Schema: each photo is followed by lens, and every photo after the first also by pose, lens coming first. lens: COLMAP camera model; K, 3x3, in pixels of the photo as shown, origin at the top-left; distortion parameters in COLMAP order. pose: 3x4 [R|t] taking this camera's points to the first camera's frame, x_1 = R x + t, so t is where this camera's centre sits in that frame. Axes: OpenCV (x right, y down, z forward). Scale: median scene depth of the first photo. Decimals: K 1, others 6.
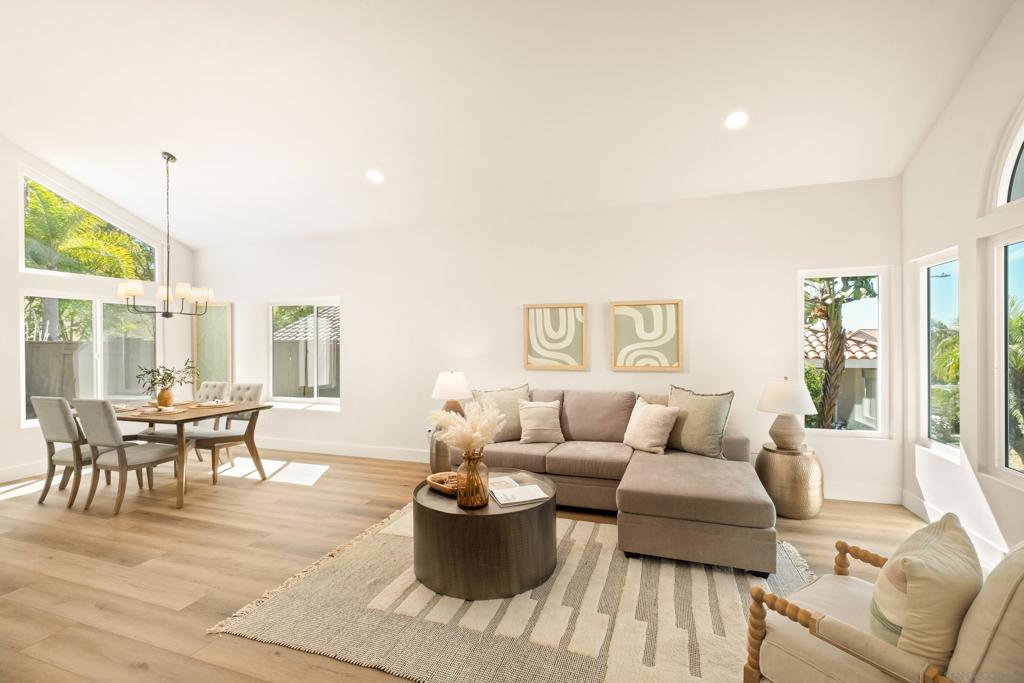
lens RADIAL K [[449.1, 0, 515.3], [0, 449.1, 343.8], [0, 0, 1]] dist [-0.000949, -0.000031]
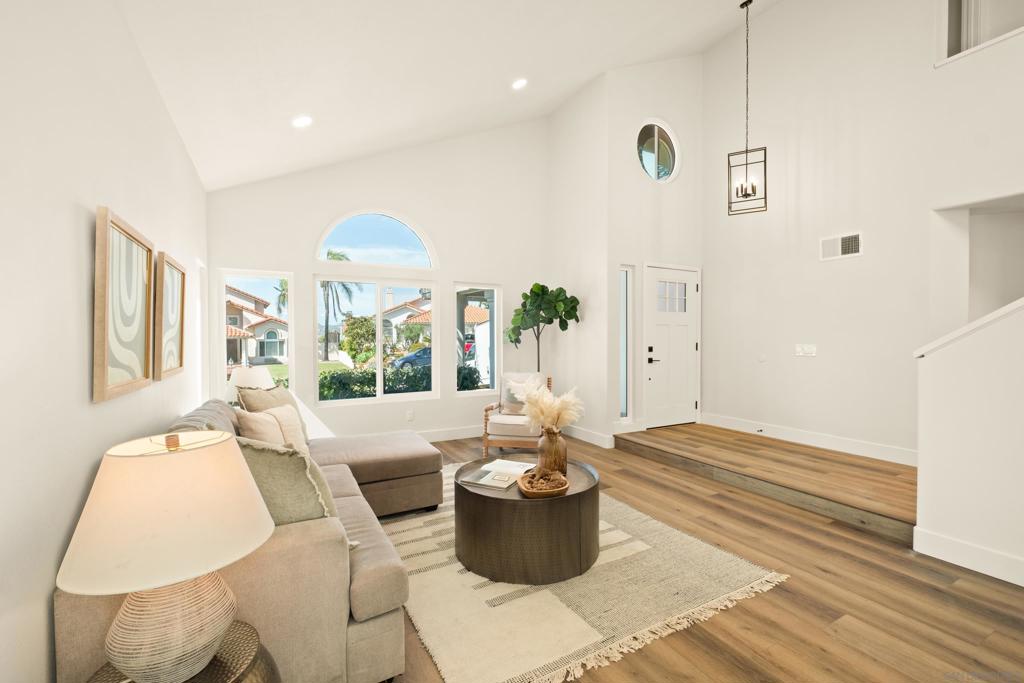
lens RADIAL K [[449.1, 0, 515.3], [0, 449.1, 343.8], [0, 0, 1]] dist [-0.000949, -0.000031]
pose [[-0.736988, -0.006461, 0.675875, -0.721814], [0.009038, 0.999771, 0.019413, 0.016944], [-0.675846, 0.020416, -0.736760, 1.763513]]
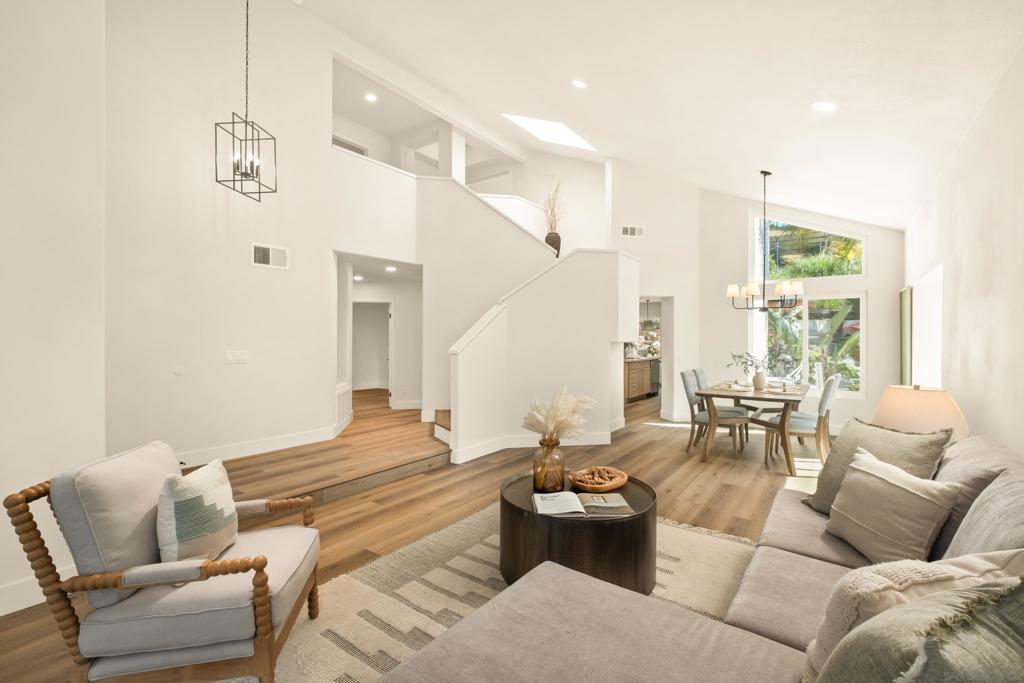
lens RADIAL K [[449.1, 0, 515.3], [0, 449.1, 343.8], [0, 0, 1]] dist [-0.000949, -0.000031]
pose [[-0.294811, 0.020875, -0.955327, 0.865271], [-0.002048, 0.999745, 0.022477, -0.001141], [0.955553, 0.008583, -0.294693, 1.167221]]
